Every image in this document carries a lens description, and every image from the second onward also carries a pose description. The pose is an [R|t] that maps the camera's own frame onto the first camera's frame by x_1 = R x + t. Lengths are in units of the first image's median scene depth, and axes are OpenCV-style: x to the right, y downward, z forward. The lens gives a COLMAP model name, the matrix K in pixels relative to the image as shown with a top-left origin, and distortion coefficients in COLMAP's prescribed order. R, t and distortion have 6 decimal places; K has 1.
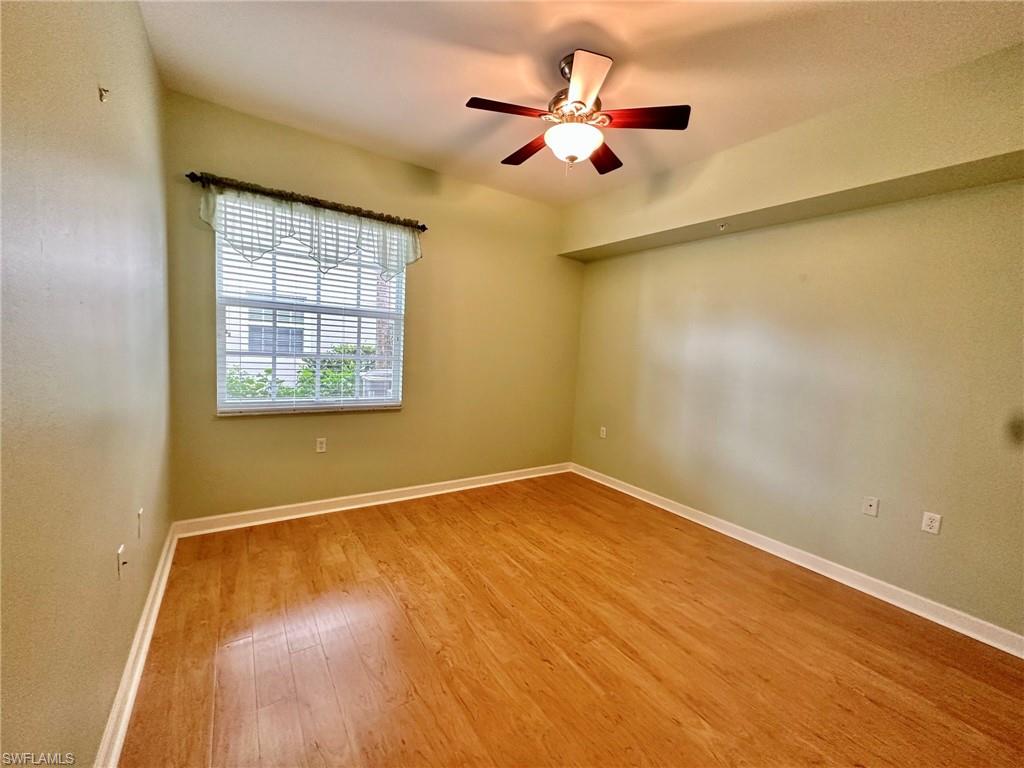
lens RADIAL K [[407.9, 0, 512.3], [0, 407.9, 382.6], [0, 0, 1]] dist [-0.003060, 0.000136]
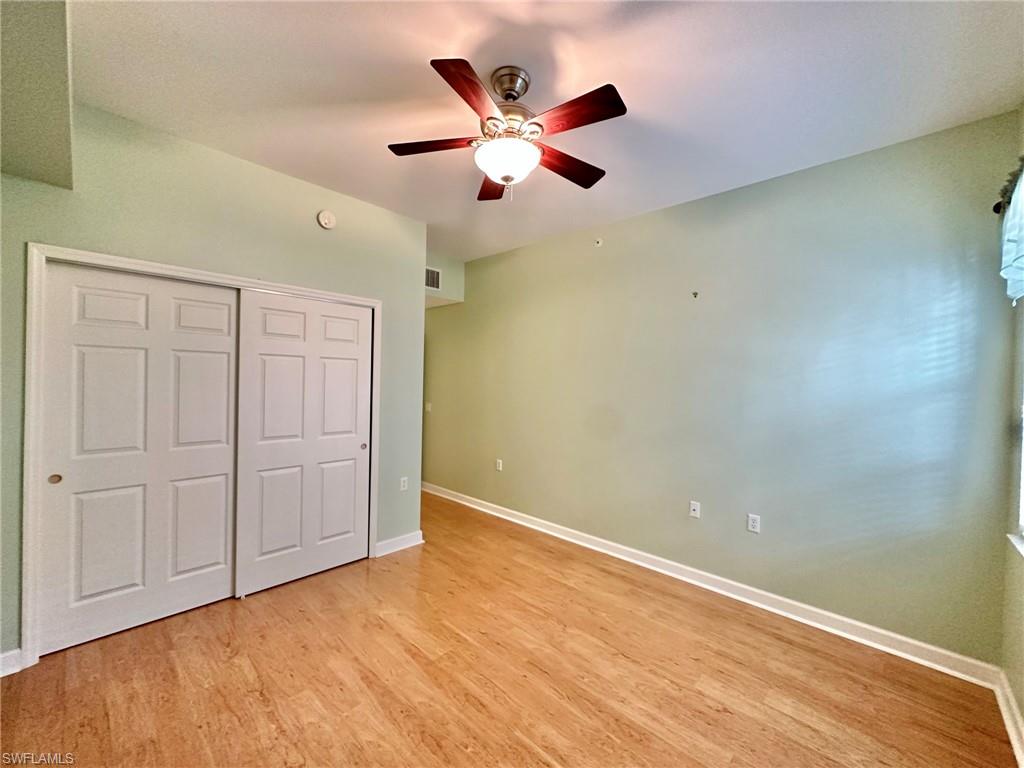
lens RADIAL K [[407.9, 0, 512.3], [0, 407.9, 382.6], [0, 0, 1]] dist [-0.003060, 0.000136]
pose [[-0.973364, -0.076596, -0.216089, 0.285947], [-0.096370, 0.991921, 0.082491, -0.182793], [0.208025, 0.101118, -0.972883, 1.876593]]
